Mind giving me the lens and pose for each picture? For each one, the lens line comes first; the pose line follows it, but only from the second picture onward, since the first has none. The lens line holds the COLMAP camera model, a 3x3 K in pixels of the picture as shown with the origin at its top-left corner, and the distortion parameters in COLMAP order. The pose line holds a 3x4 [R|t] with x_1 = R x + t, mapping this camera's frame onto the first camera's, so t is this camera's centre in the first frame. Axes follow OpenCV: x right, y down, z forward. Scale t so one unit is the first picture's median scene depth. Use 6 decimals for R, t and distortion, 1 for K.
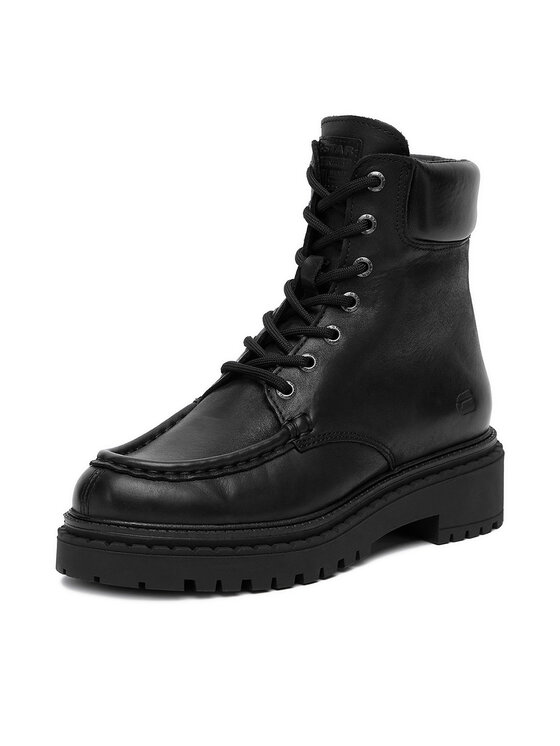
lens RADIAL K [[1464.7, 0, 280.0], [0, 1464.7, 373.0], [0, 0, 1]] dist [0.004164, 0.016488]
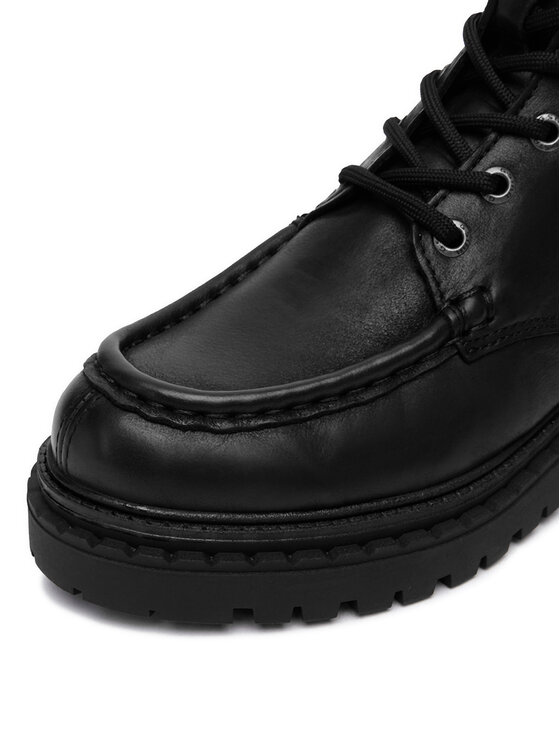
lens RADIAL K [[1145.8, 0, 280.0], [0, 1145.8, 373.0], [0, 0, 1]] dist [-0.004556, 0.110747]
pose [[0.990774, 0.084802, -0.105719, -0.009859], [-0.049148, 0.951767, 0.302859, -0.067159], [0.126303, -0.294869, 0.947154, 0.577387]]
